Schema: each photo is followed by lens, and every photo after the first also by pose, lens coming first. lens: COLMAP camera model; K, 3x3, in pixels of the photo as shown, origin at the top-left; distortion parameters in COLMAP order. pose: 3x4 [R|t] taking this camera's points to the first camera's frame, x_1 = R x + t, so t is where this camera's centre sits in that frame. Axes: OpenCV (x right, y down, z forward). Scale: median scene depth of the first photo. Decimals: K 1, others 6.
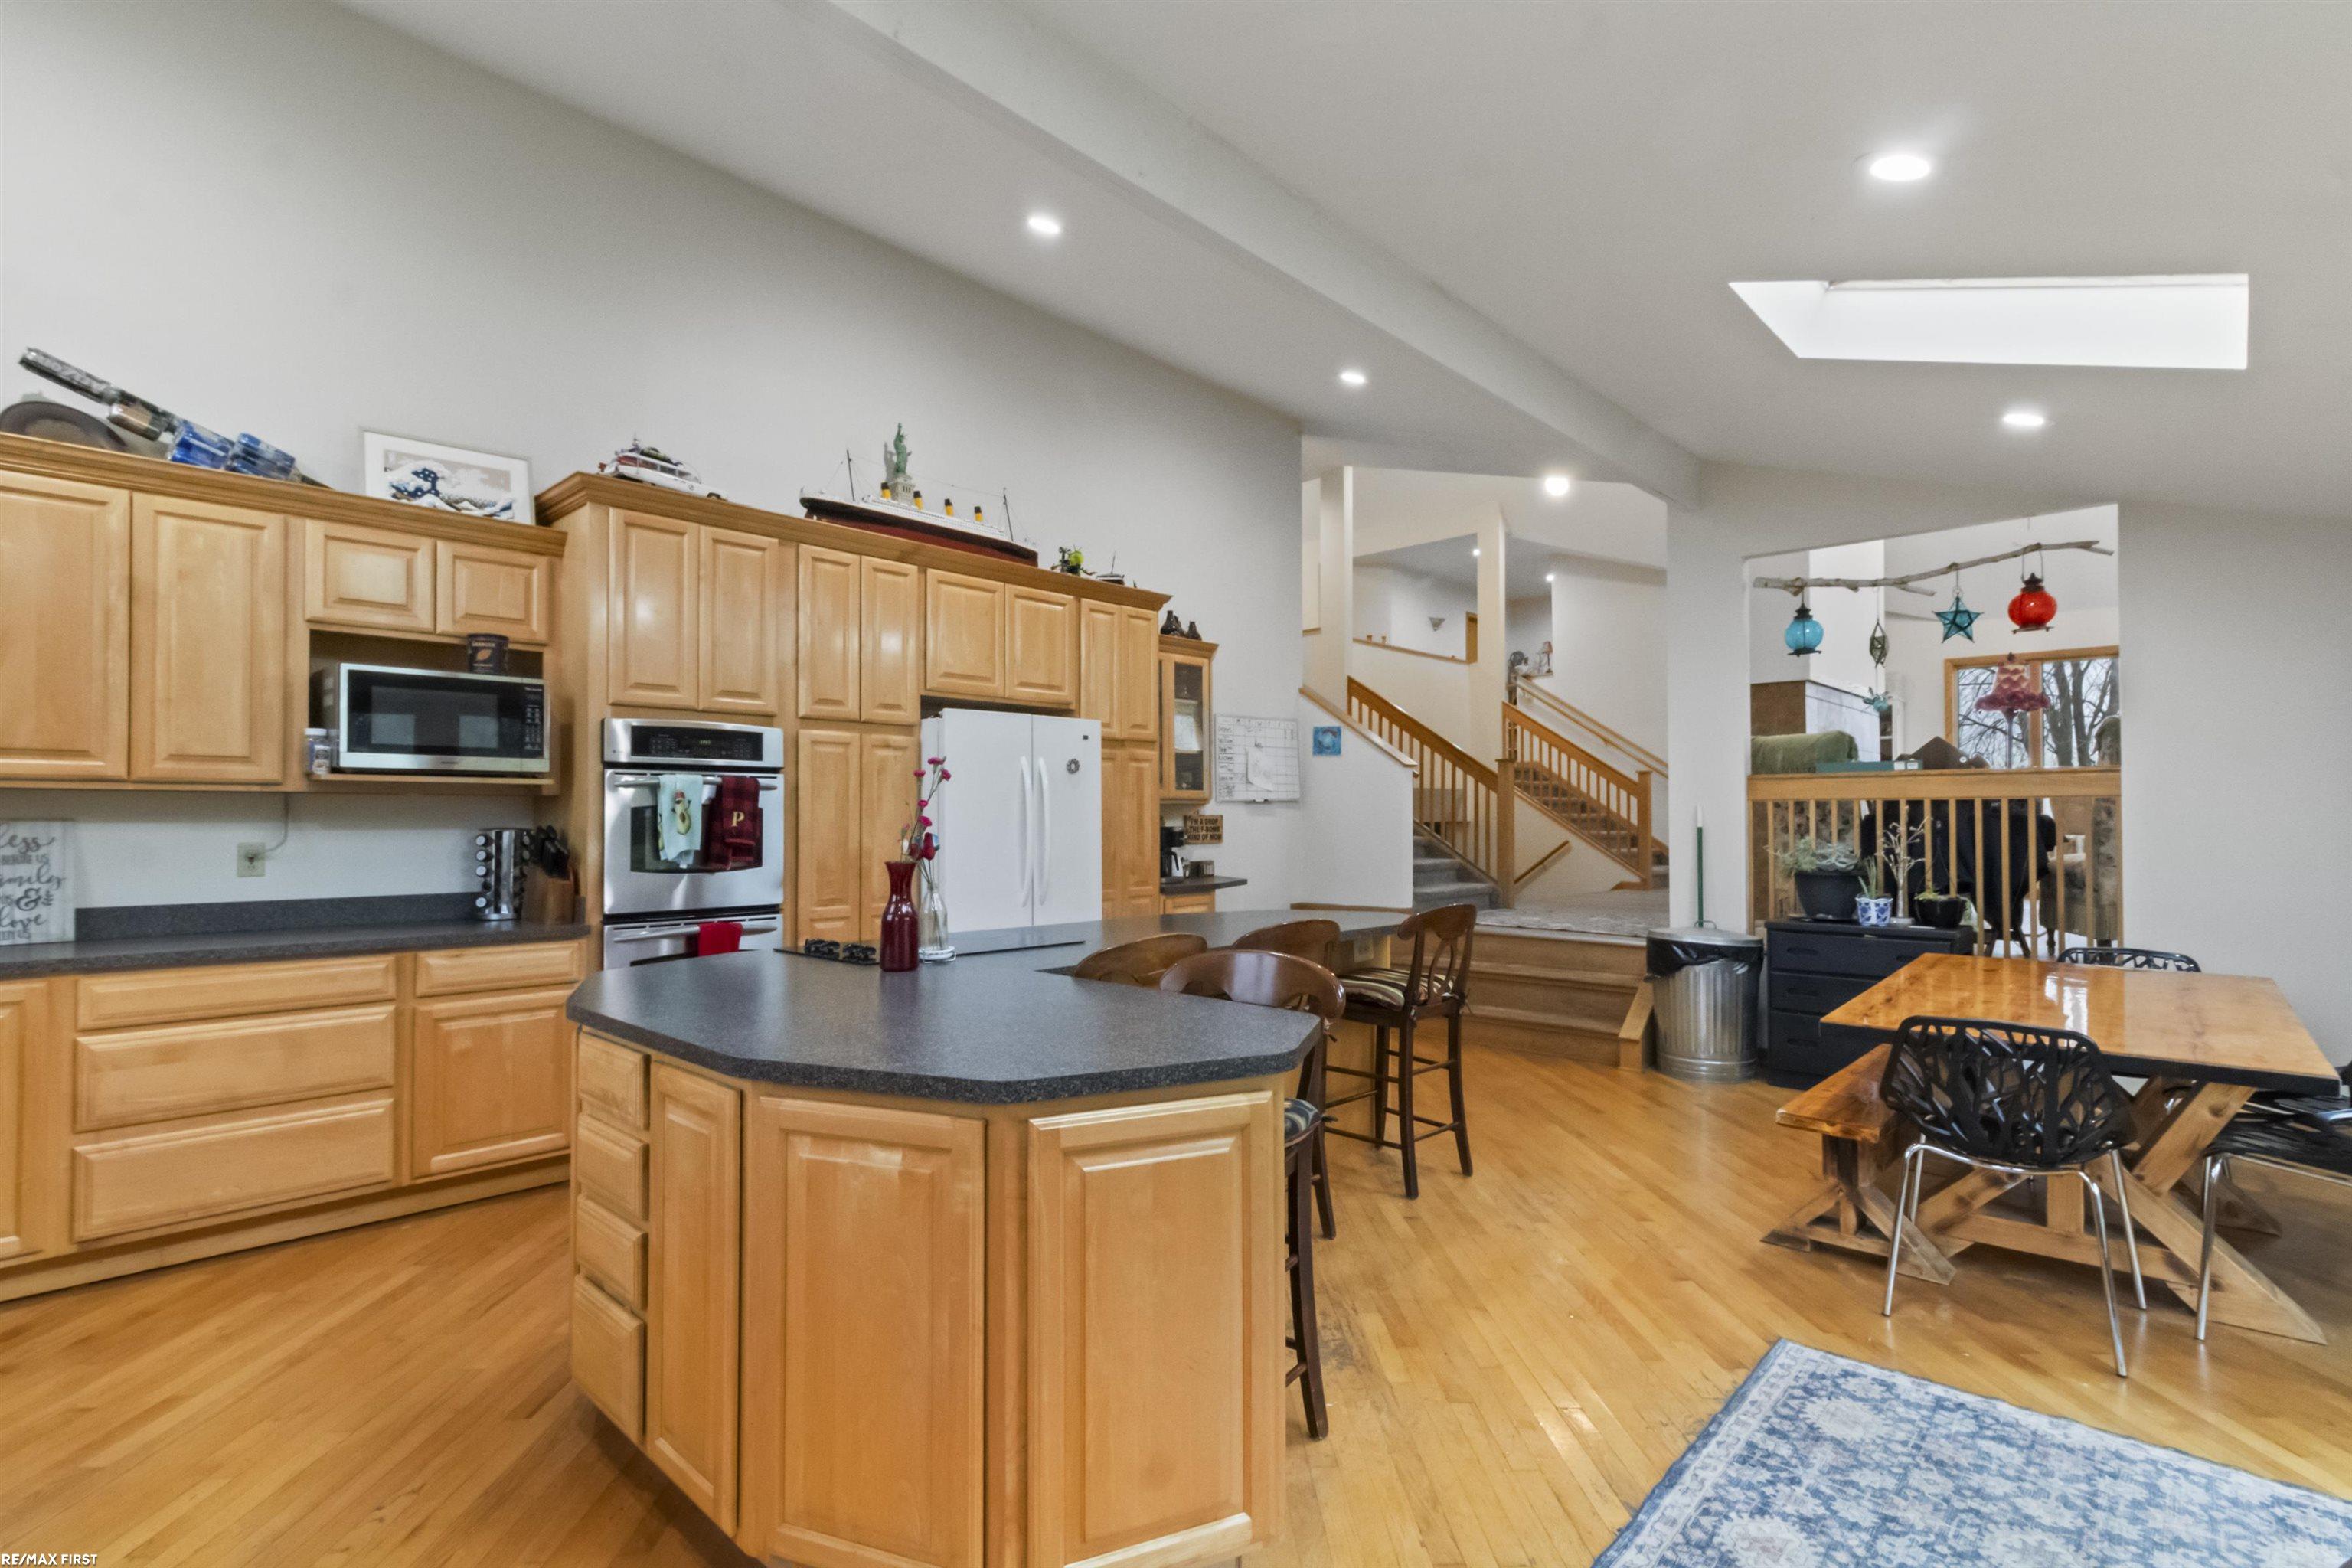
lens RADIAL K [[1097.7, 0, 1168.2], [0, 1097.7, 807.4], [0, 0, 1]] dist [0.005375, 0.001421]
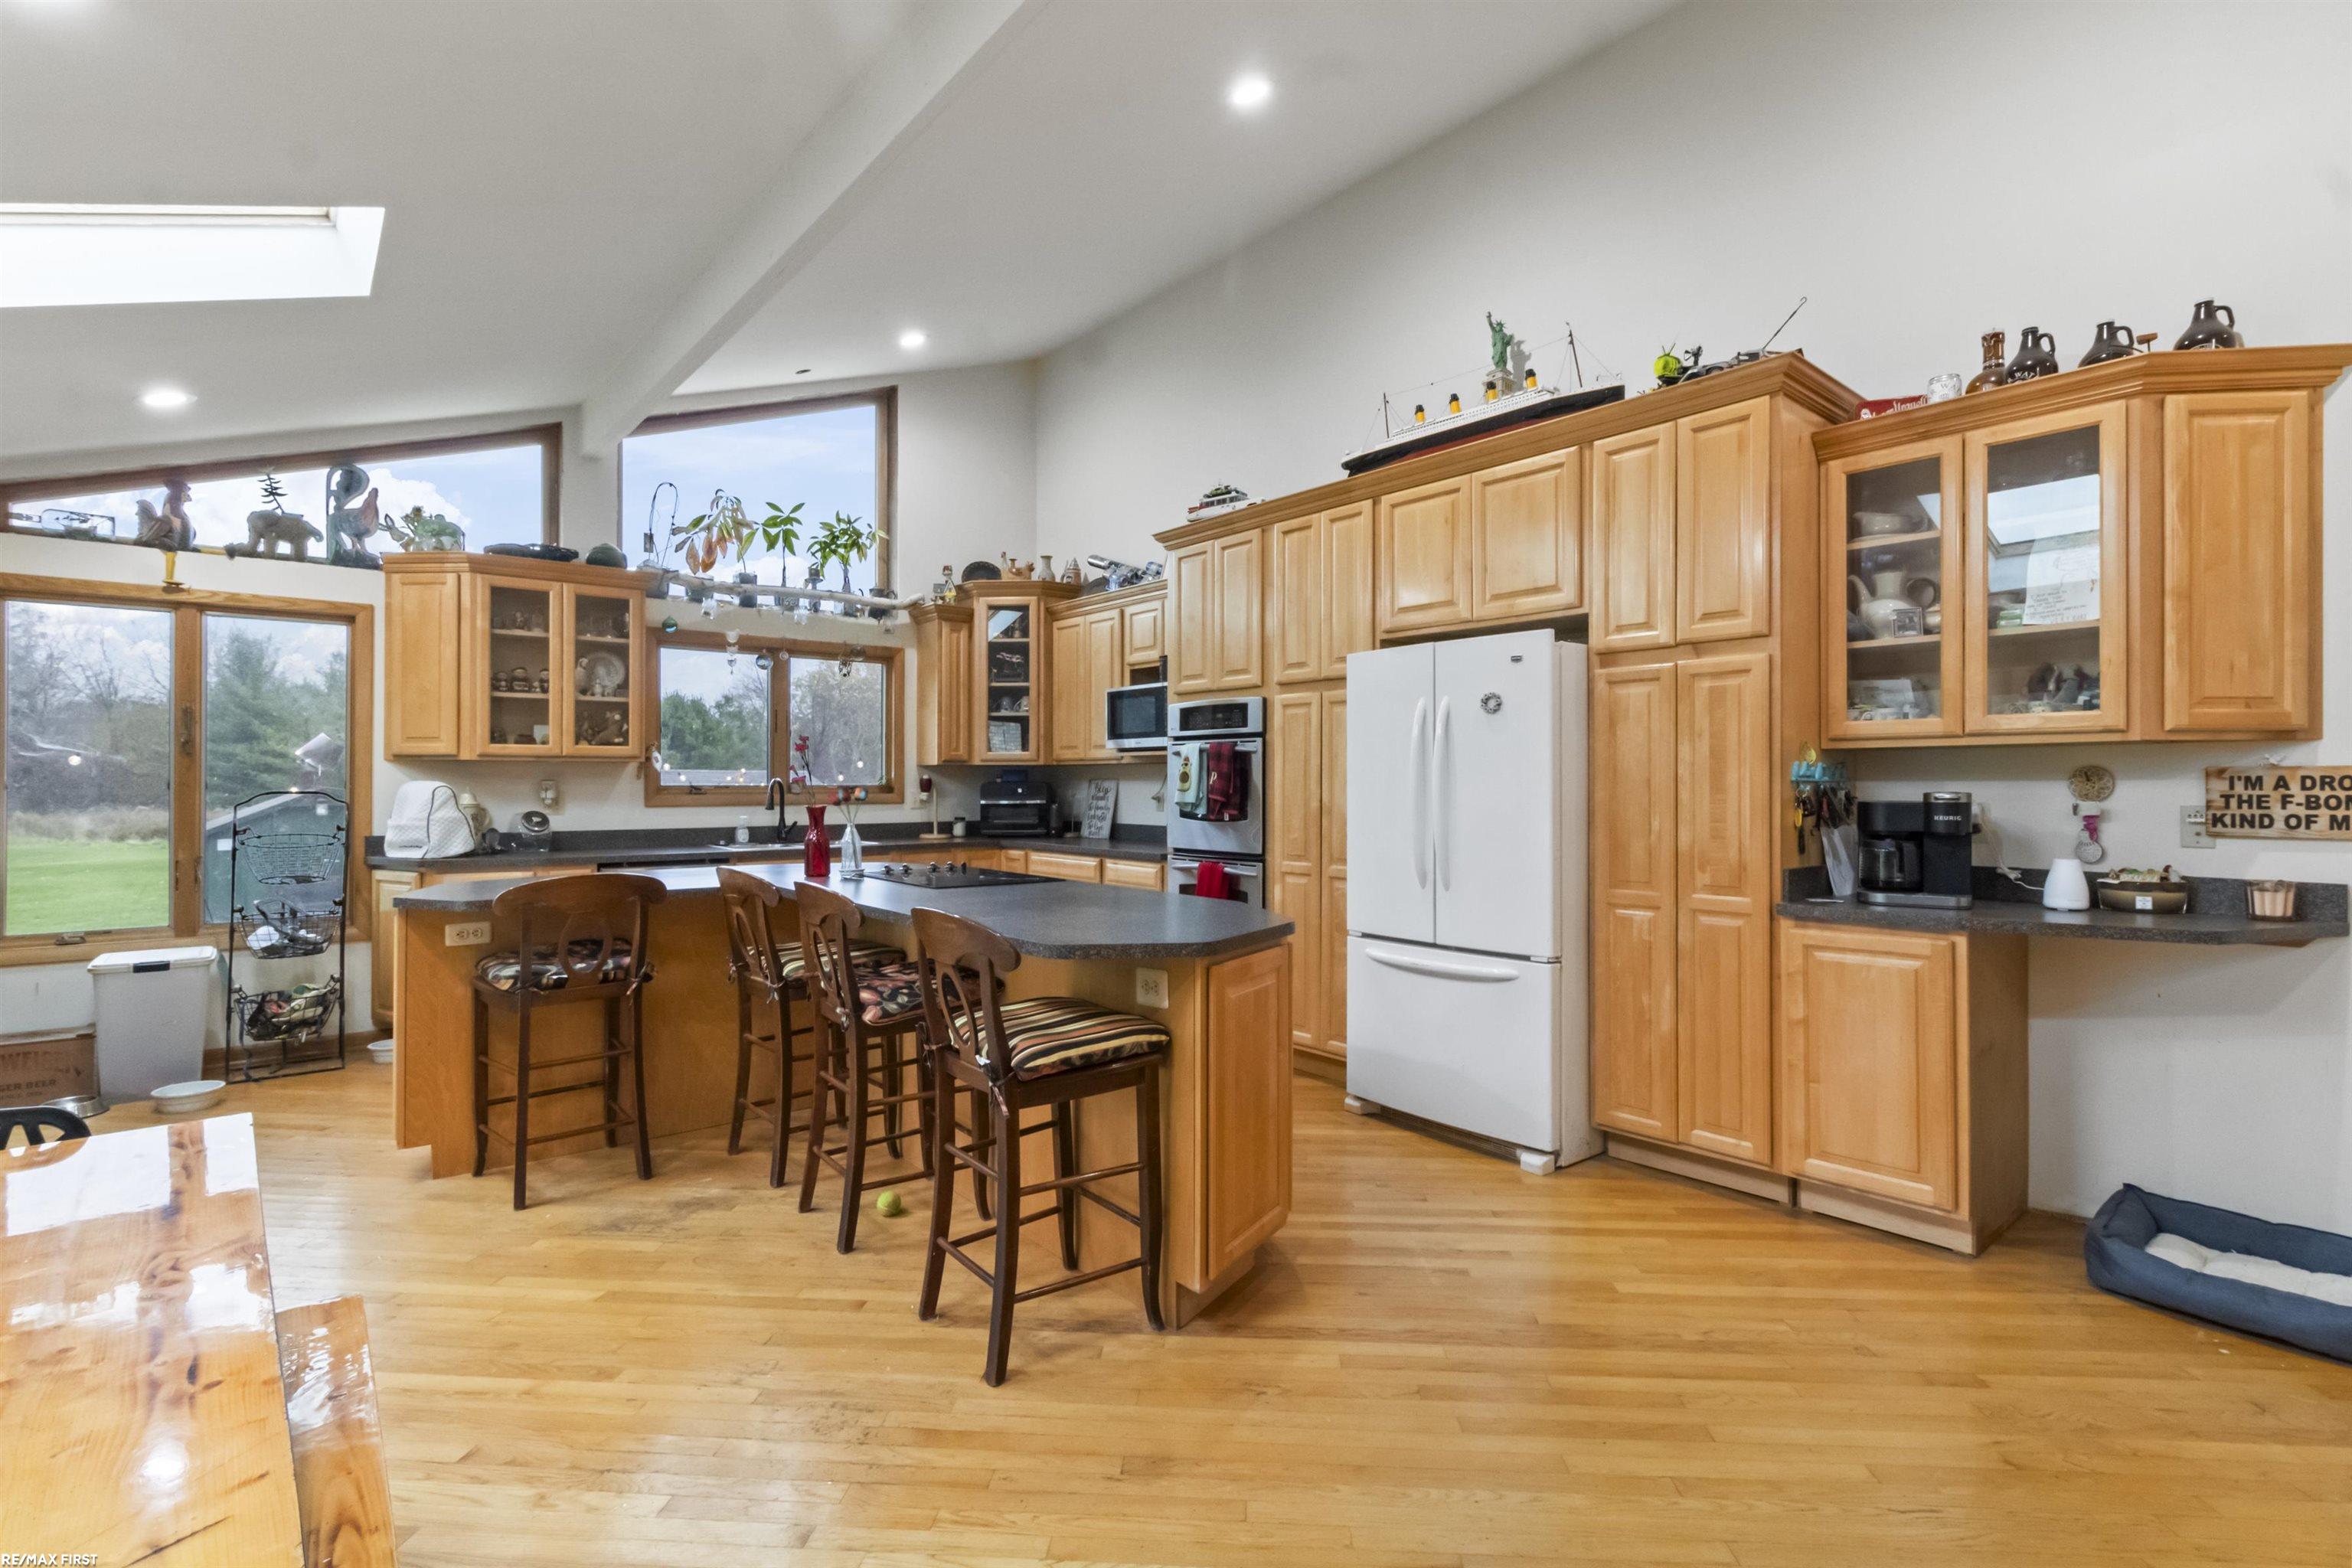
lens RADIAL K [[1077.5, 0, 1172.0], [0, 1077.5, 777.9], [0, 0, 1]] dist [0.001779, 0.000089]
pose [[-0.110451, 0.001353, -0.993881, 0.871879], [0.013396, 0.999910, -0.000127, 0.011331], [0.993791, -0.013328, -0.110459, 1.204261]]
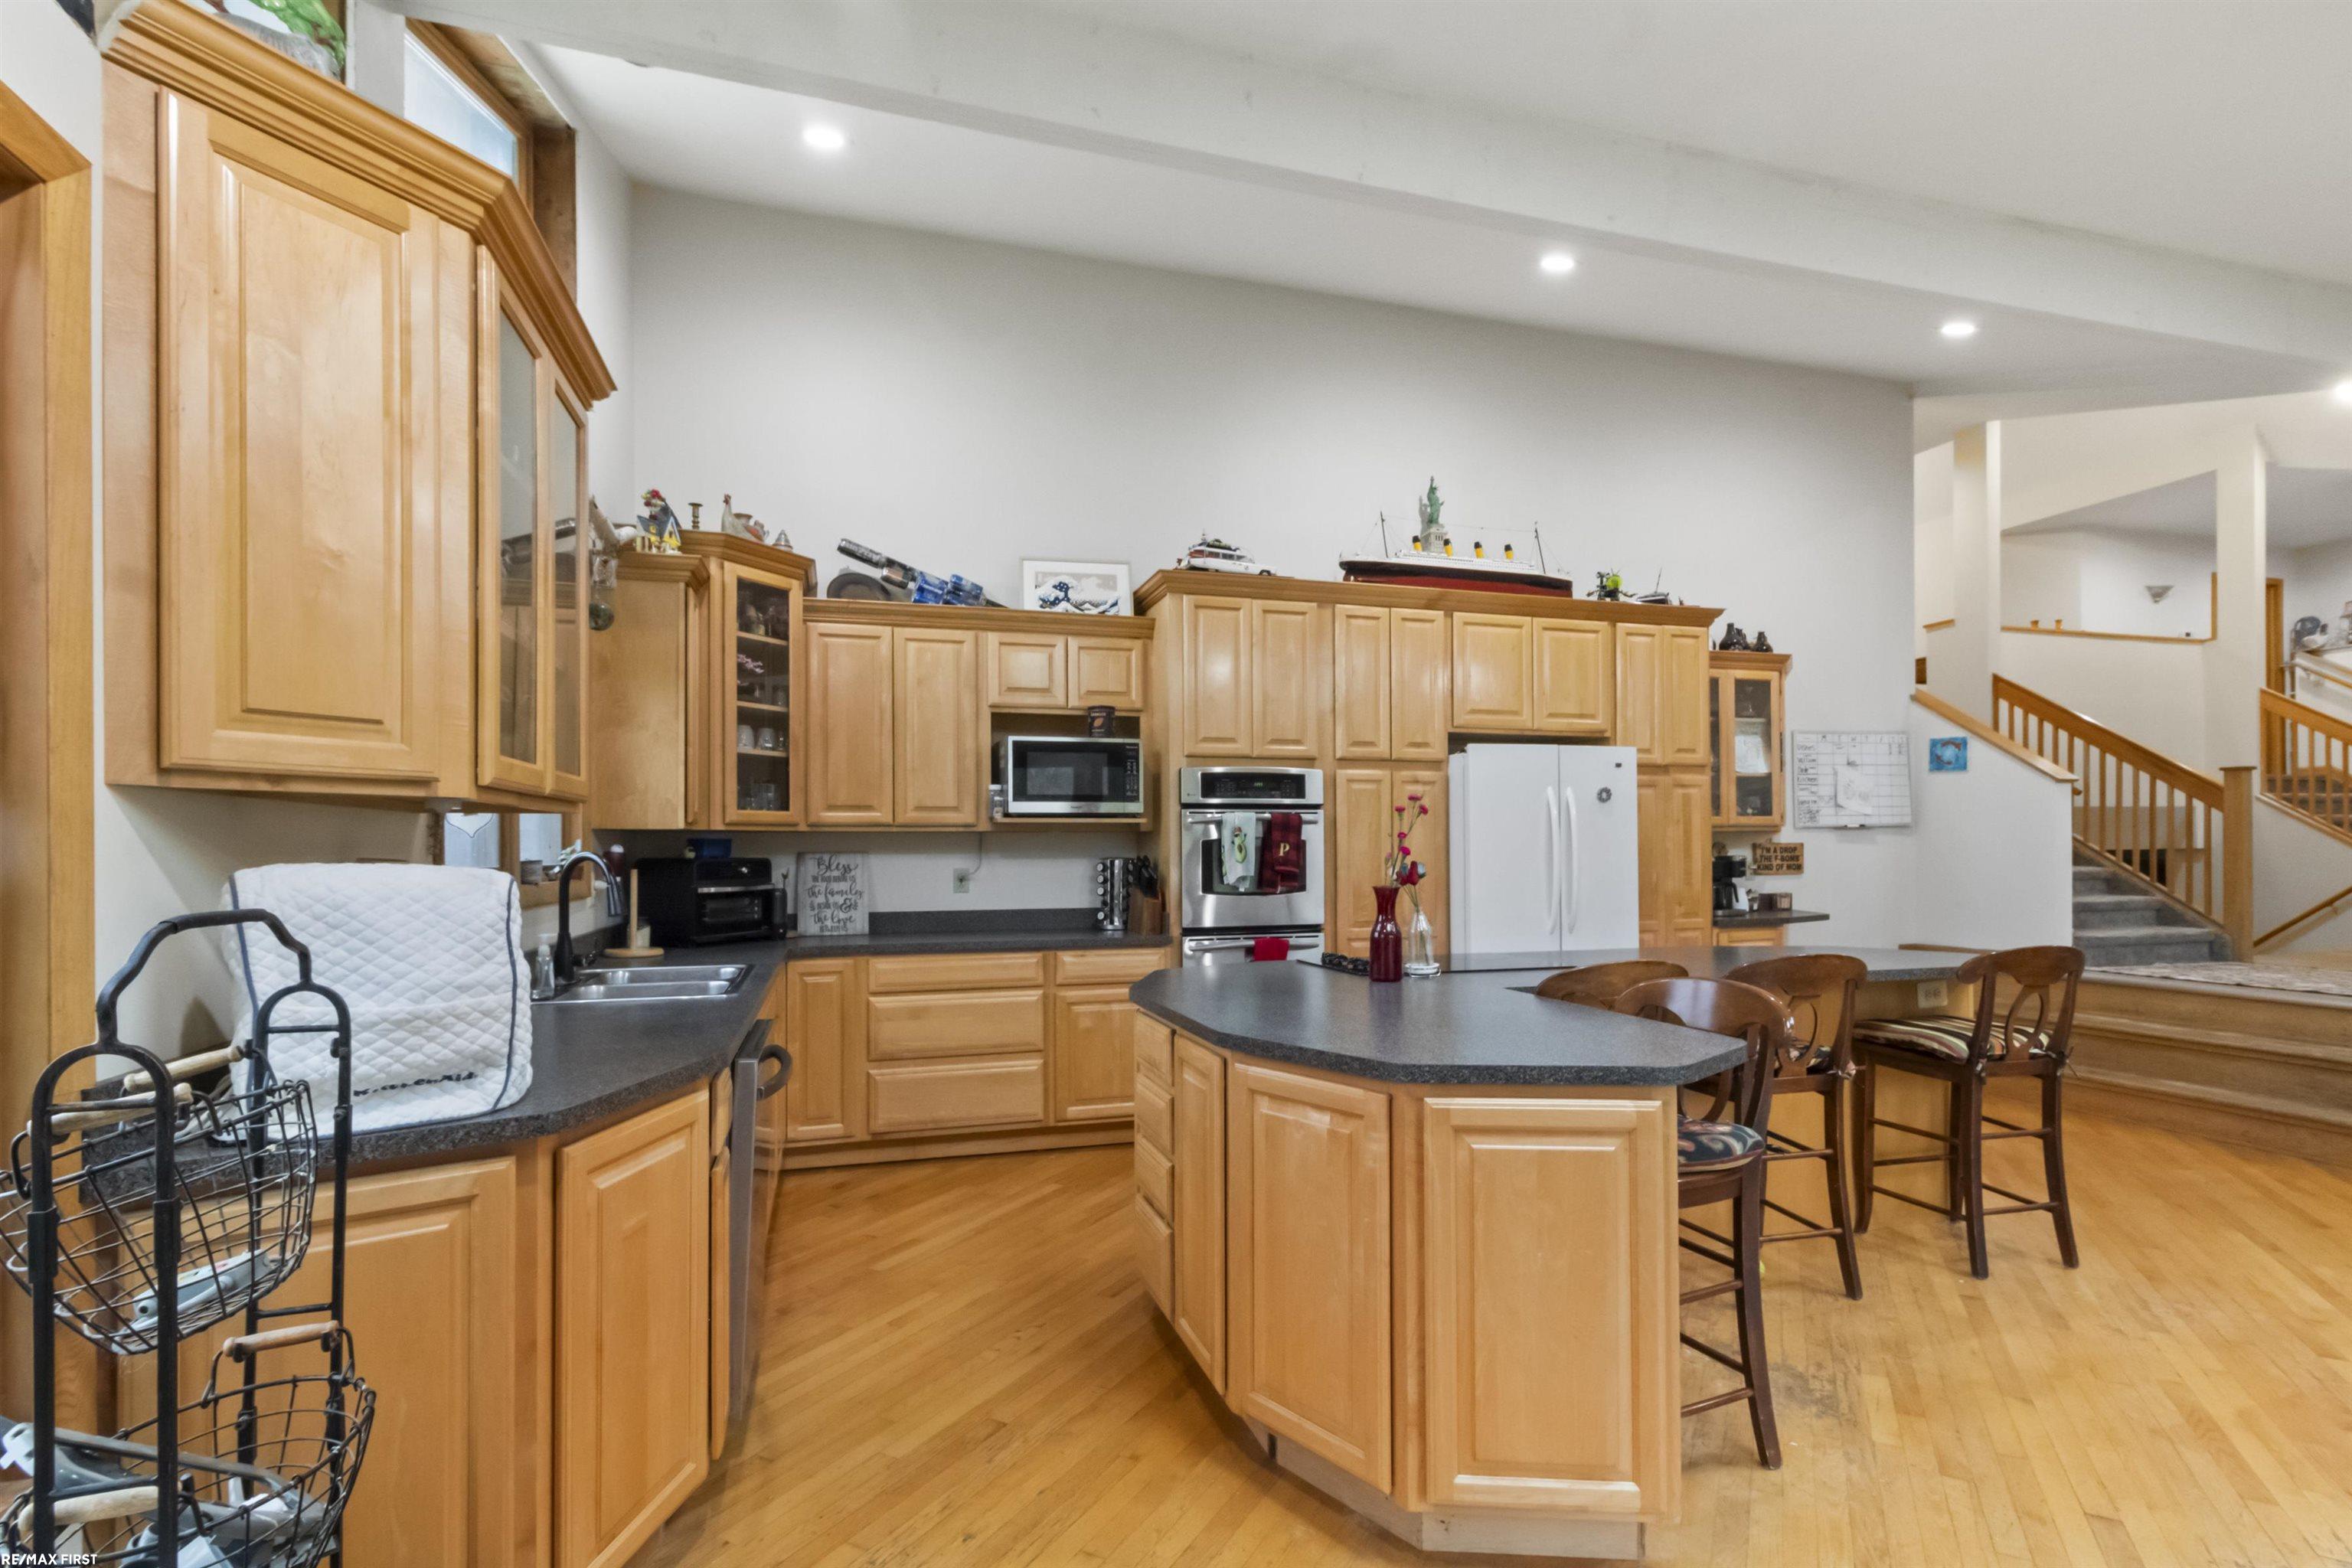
lens RADIAL K [[1097.7, 0, 1183.2], [0, 1097.7, 848.1], [0, 0, 1]] dist [0.005375, 0.001421]
pose [[0.871706, -0.005200, -0.490002, 0.092898], [0.010137, 0.999921, 0.007422, -0.000806], [0.489925, -0.011437, 0.871690, -0.070488]]
